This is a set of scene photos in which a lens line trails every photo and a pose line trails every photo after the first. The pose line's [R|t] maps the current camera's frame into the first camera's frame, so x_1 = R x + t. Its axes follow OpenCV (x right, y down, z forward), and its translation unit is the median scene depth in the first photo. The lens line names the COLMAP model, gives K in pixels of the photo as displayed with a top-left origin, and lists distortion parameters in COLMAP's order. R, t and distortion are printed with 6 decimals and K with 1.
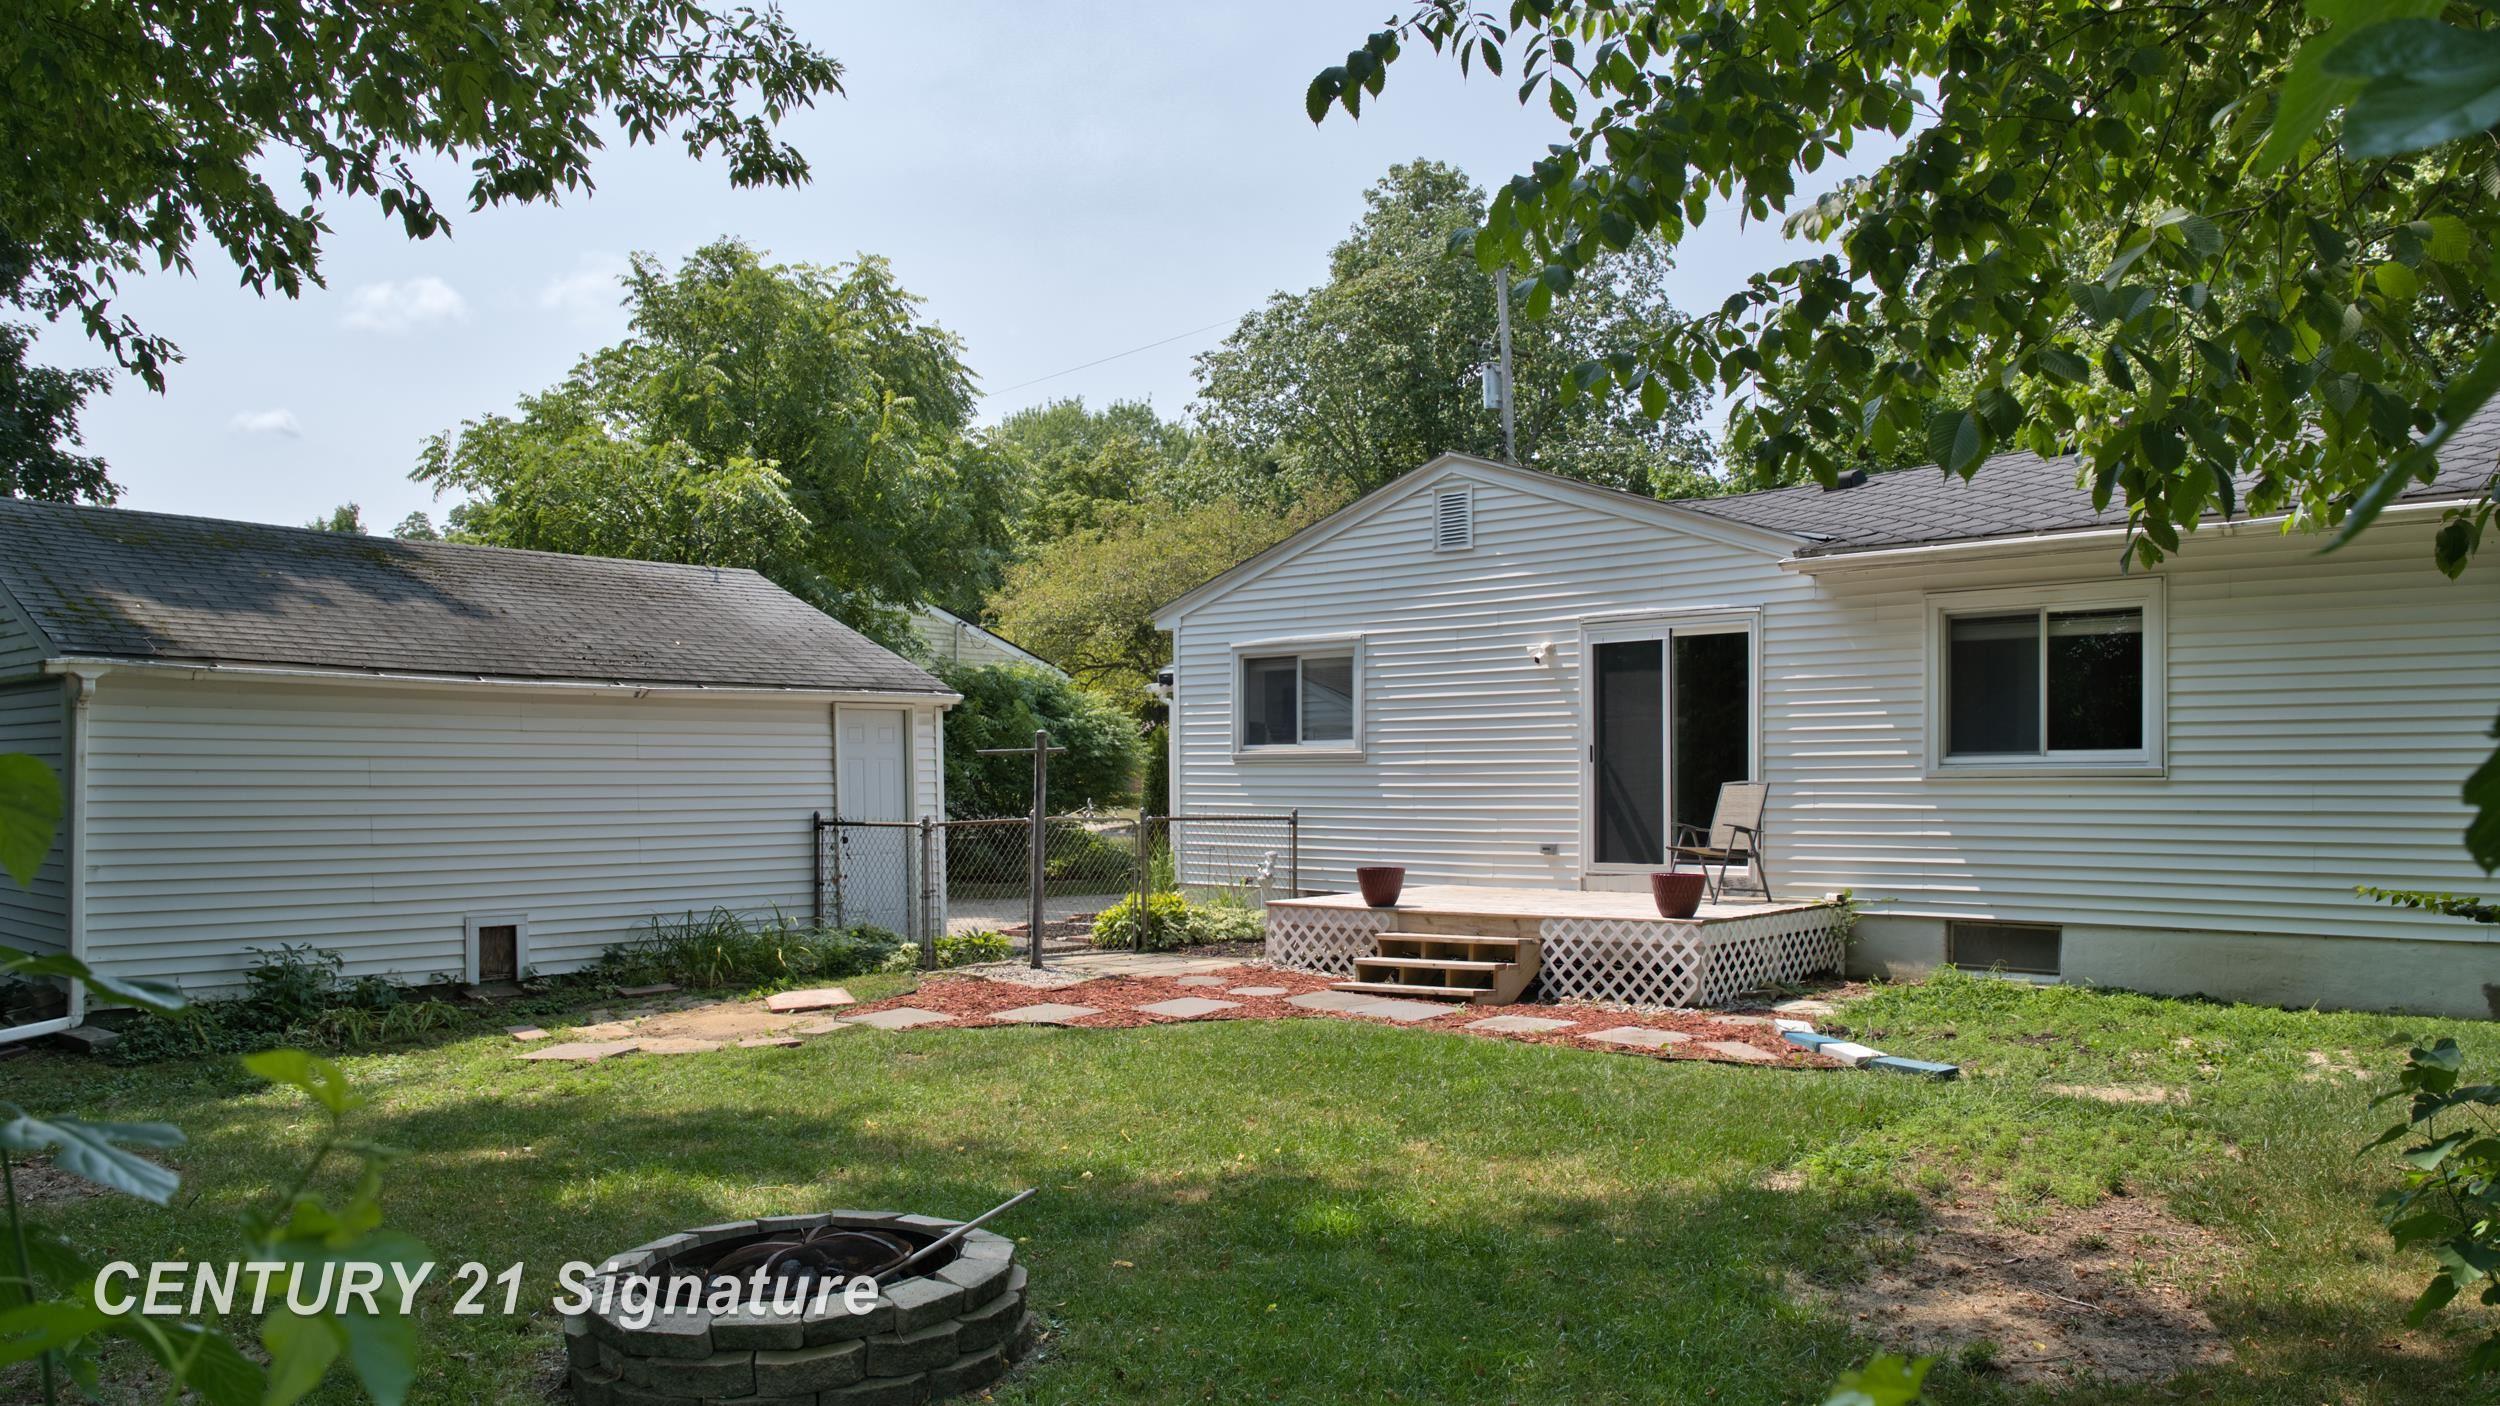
lens RADIAL K [[1841.7, 0, 1251.9], [0, 1841.7, 759.9], [0, 0, 1]] dist [0.000019, 0.007266]
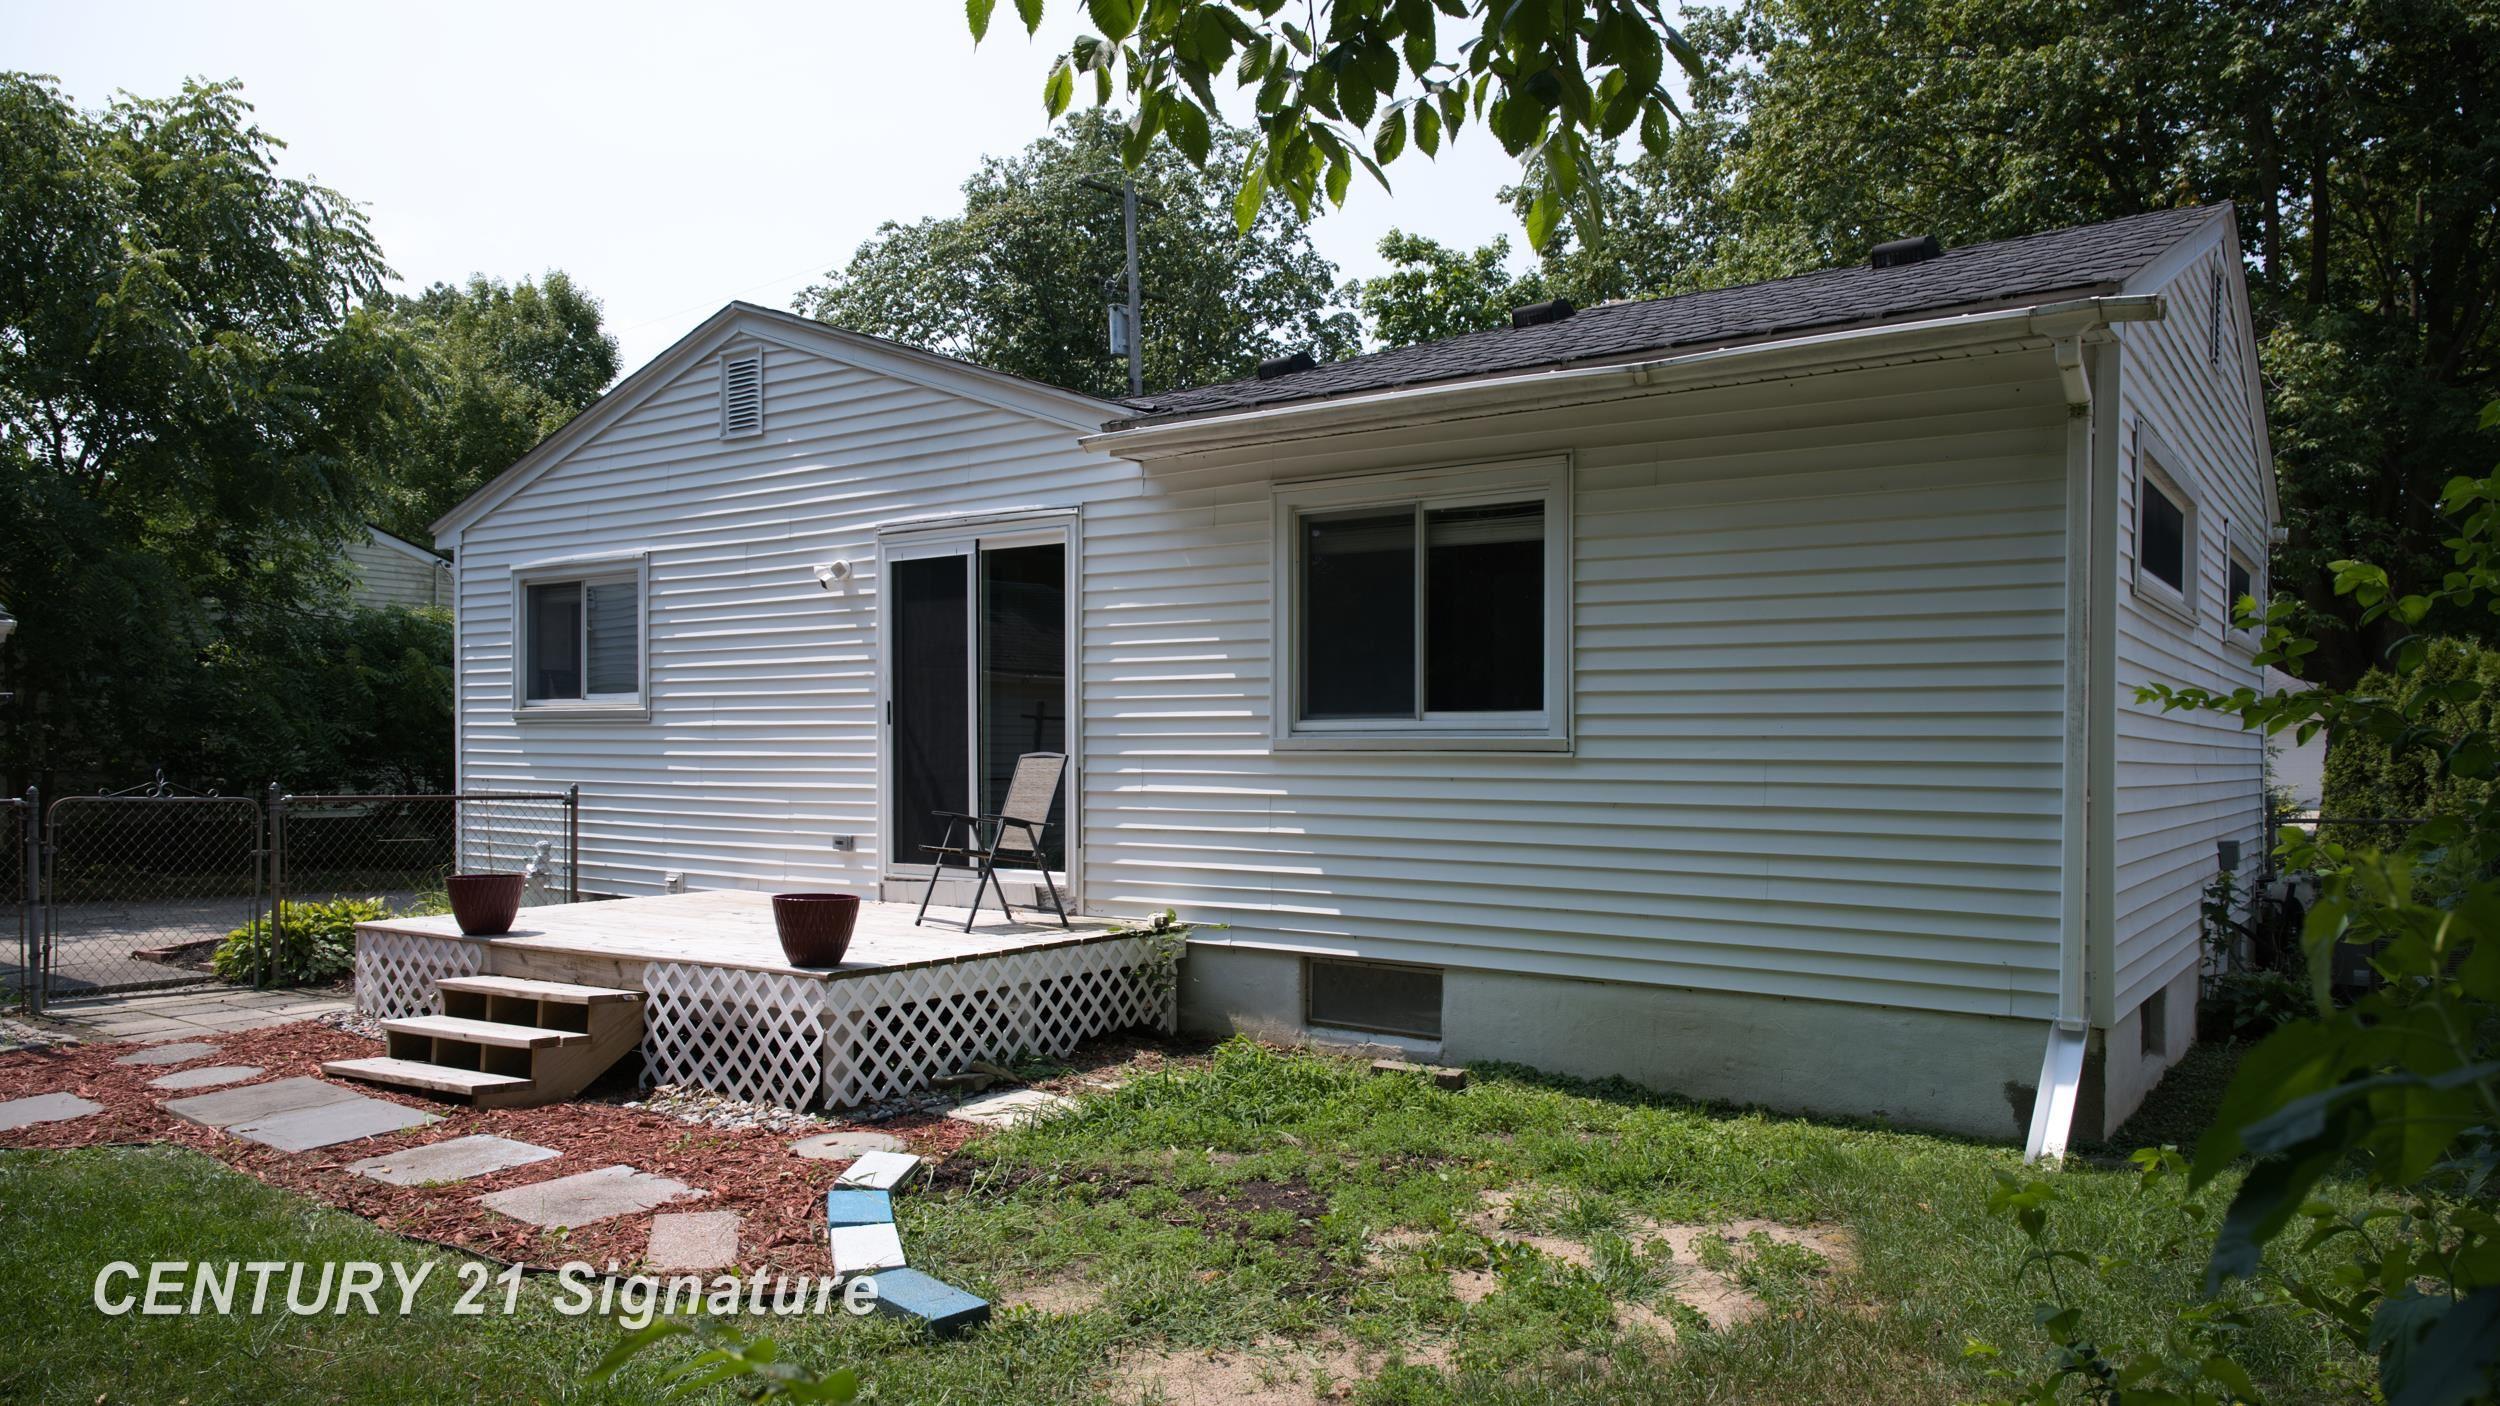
lens RADIAL K [[1644.2, 0, 1250.0], [0, 1644.2, 703.0], [0, 0, 1]] dist [0.025541, 0.001263]
pose [[0.996652, 0.011607, 0.080928, 0.299656], [-0.010261, 0.999802, -0.017032, 0.002473], [-0.081110, 0.016144, 0.996574, 0.373491]]
